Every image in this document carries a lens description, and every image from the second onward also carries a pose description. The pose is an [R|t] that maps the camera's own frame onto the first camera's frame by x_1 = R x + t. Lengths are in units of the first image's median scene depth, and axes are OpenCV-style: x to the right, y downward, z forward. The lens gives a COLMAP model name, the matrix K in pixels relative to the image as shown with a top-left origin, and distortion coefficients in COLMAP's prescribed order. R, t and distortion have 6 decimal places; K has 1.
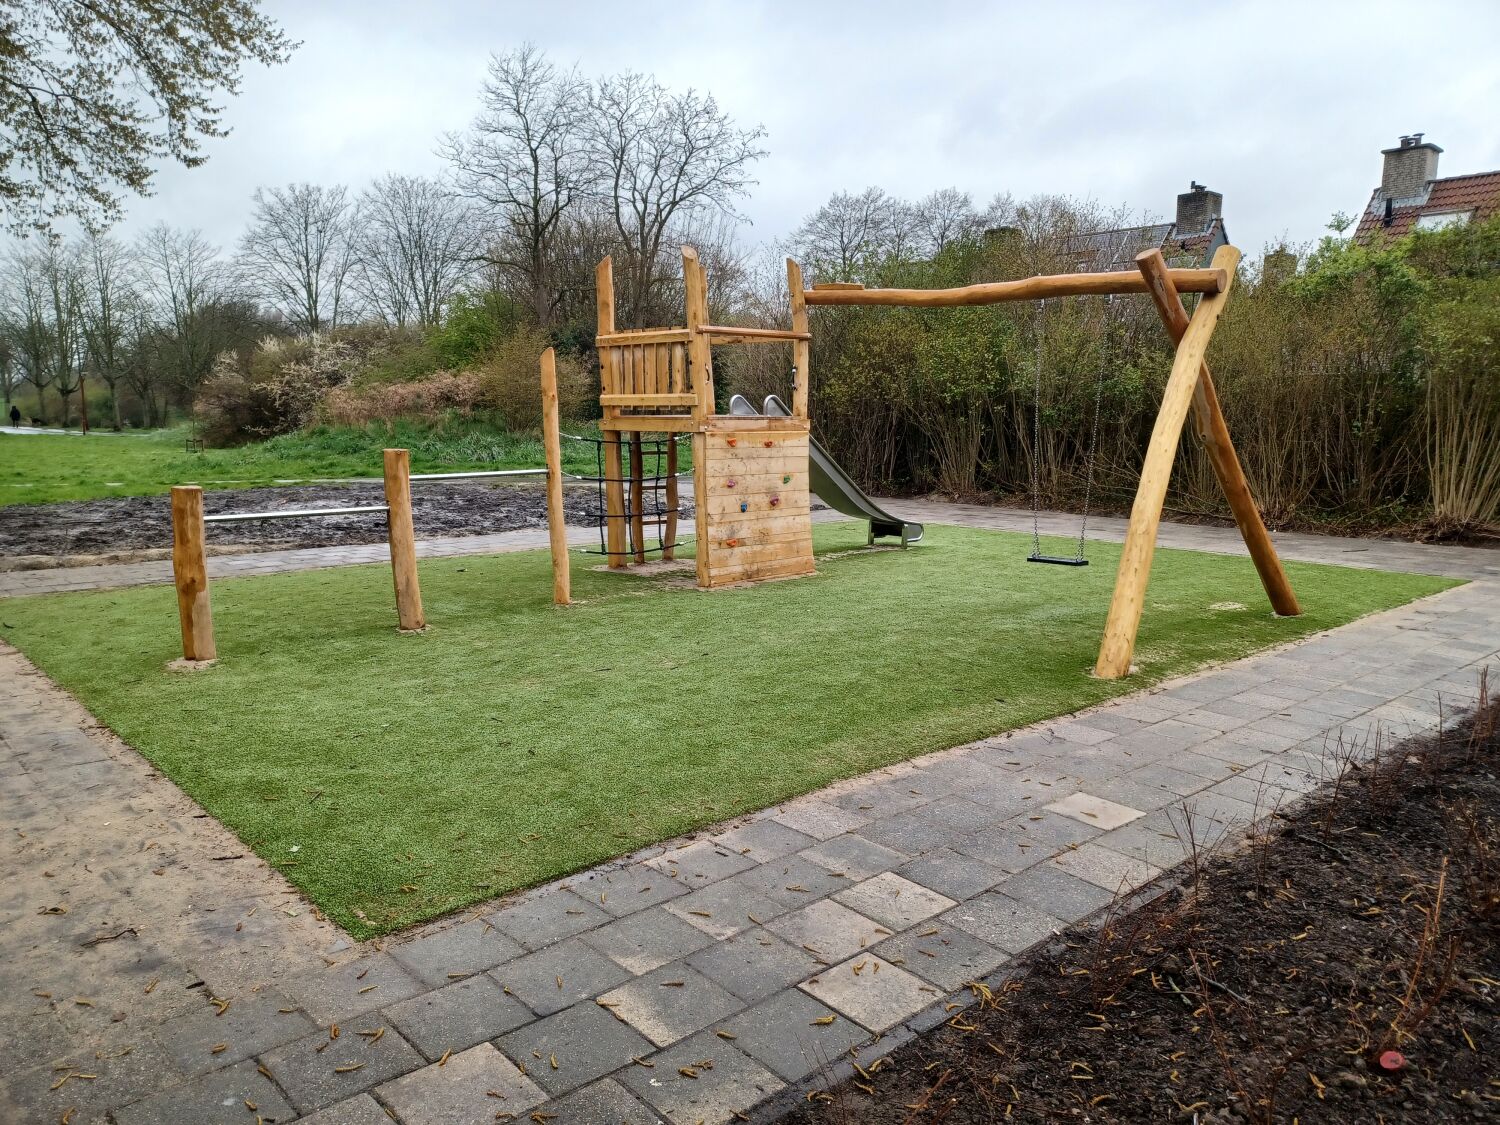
lens RADIAL K [[1099.8, 0, 750.0], [0, 1099.8, 562.5], [0, 0, 1]] dist [0.083971, -0.110543]
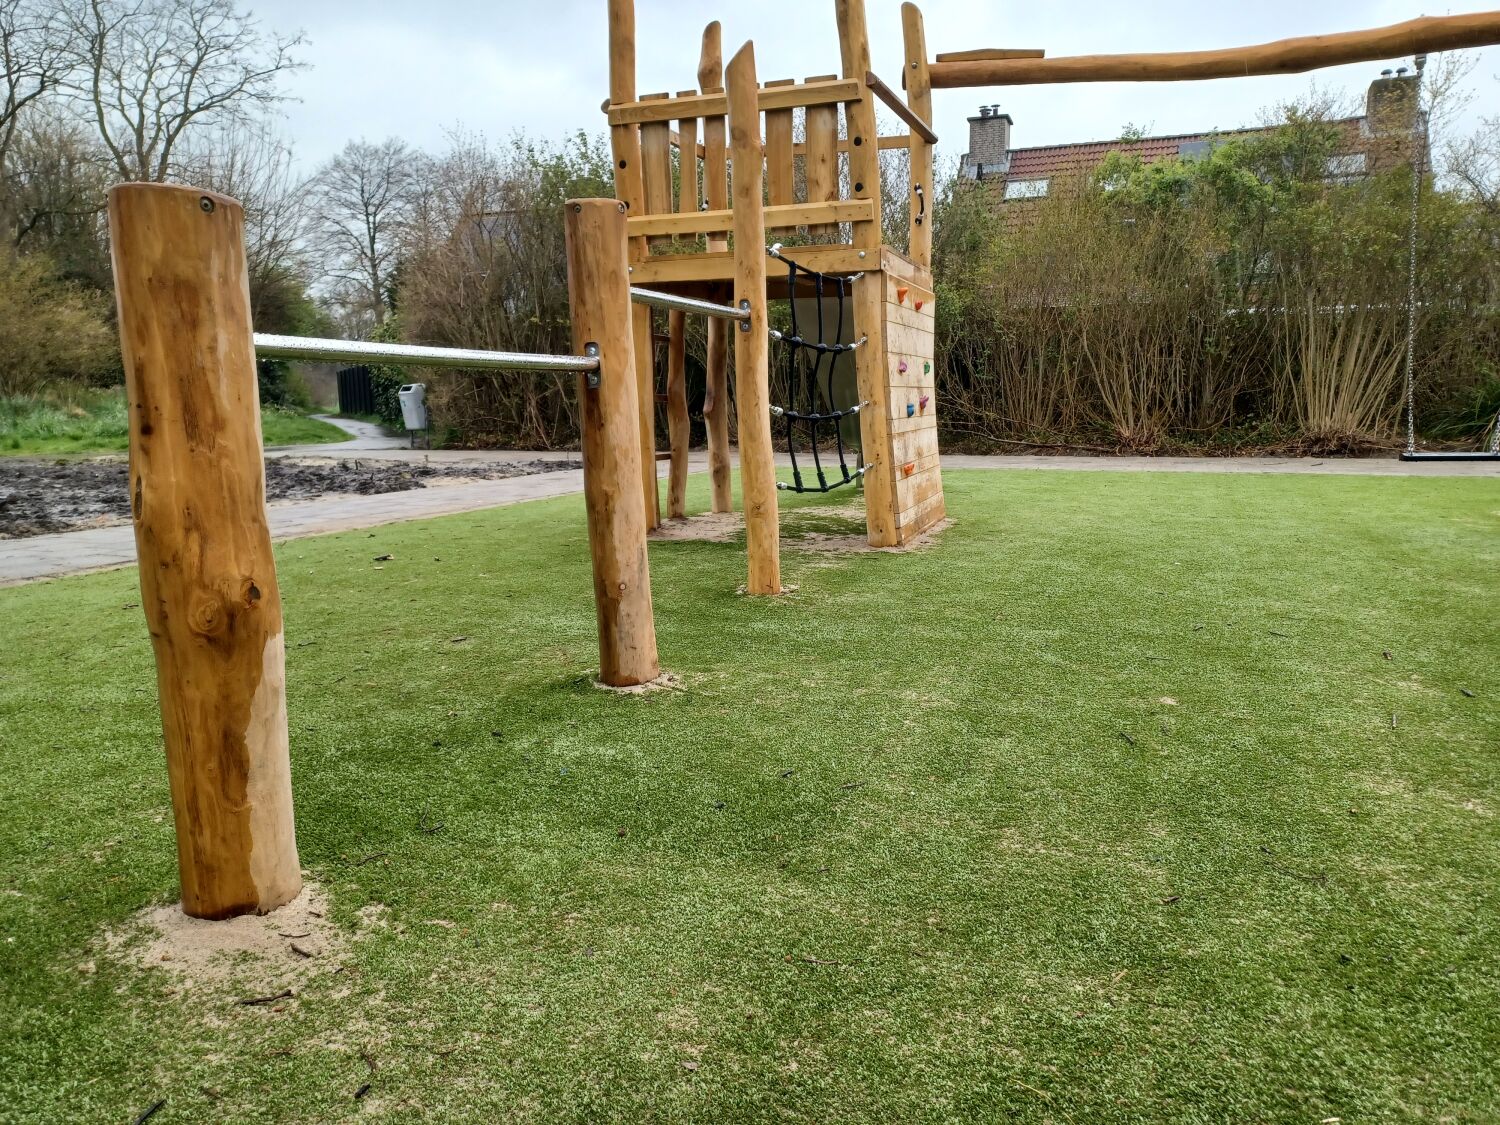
lens RADIAL K [[1094.6, 0, 750.0], [0, 1094.6, 562.5], [0, 0, 1]] dist [0.031439, 0.007395]
pose [[0.899621, -0.080520, 0.429184, -0.103389], [0.074100, 0.996748, 0.031678, 0.002179], [-0.430339, 0.003304, 0.902661, 0.152105]]
